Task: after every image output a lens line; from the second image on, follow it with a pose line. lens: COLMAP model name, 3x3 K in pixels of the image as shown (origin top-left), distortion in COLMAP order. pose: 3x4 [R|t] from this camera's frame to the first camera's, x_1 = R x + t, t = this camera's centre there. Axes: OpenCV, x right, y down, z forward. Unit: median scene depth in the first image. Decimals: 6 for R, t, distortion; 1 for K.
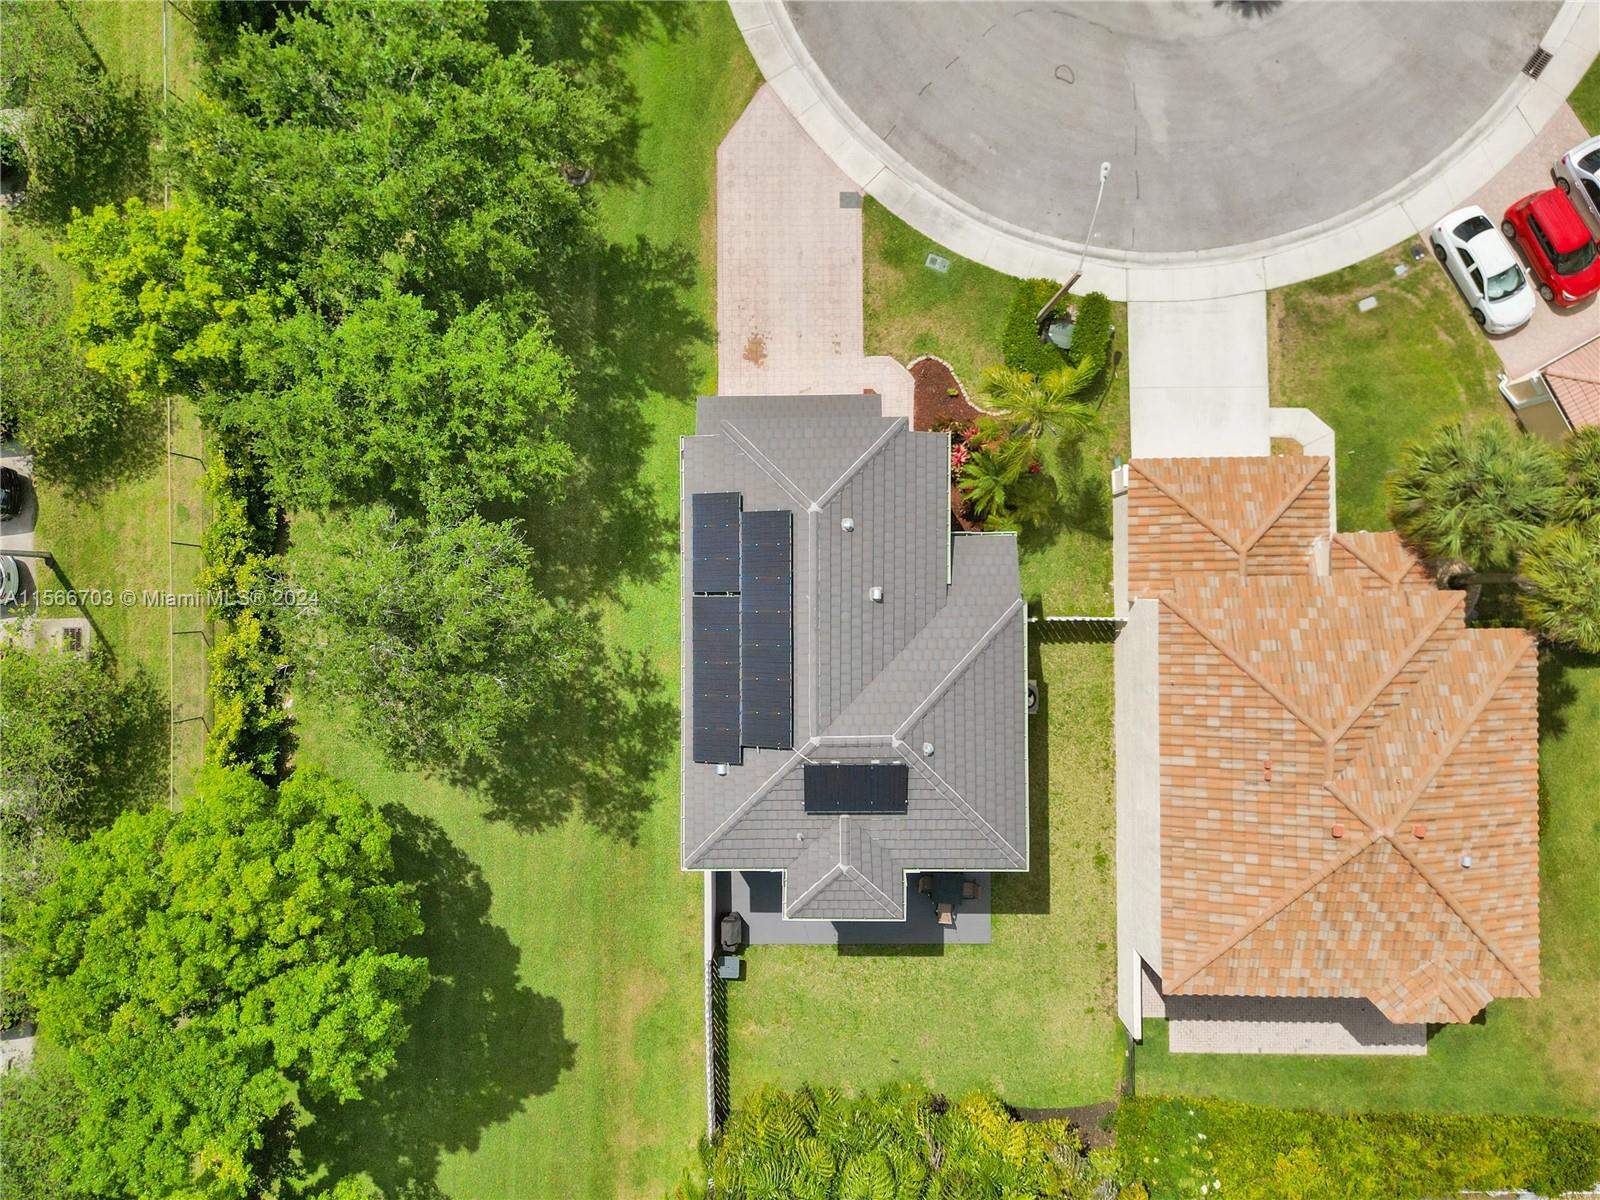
lens RADIAL K [[1166.8, 0, 800.0], [0, 1166.8, 600.0], [0, 0, 1]] dist [0.070545, -0.073661]
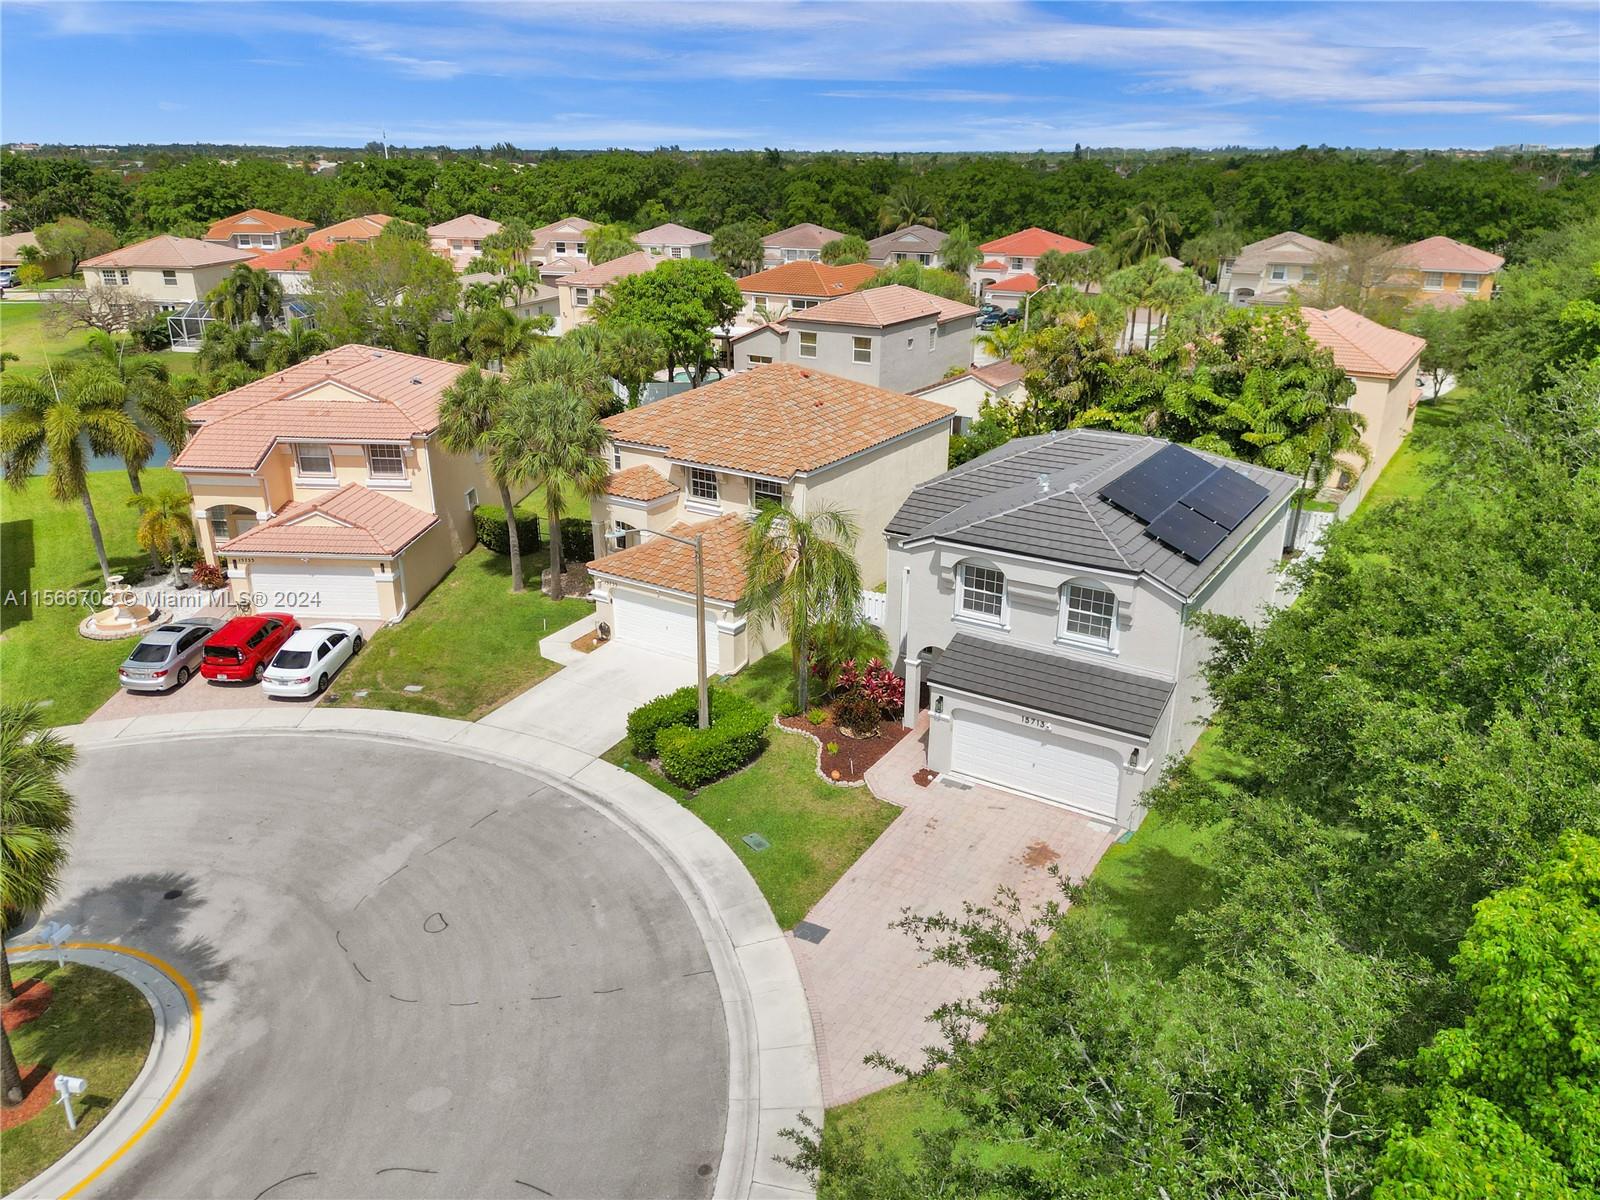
lens RADIAL K [[1166.8, 0, 800.0], [0, 1166.8, 600.0], [0, 0, 1]] dist [0.070545, -0.073661]
pose [[-0.839110, -0.171235, 0.516307, -0.262371], [0.543402, -0.306901, 0.781362, -0.820013], [0.024658, 0.936211, 0.350573, 0.629062]]
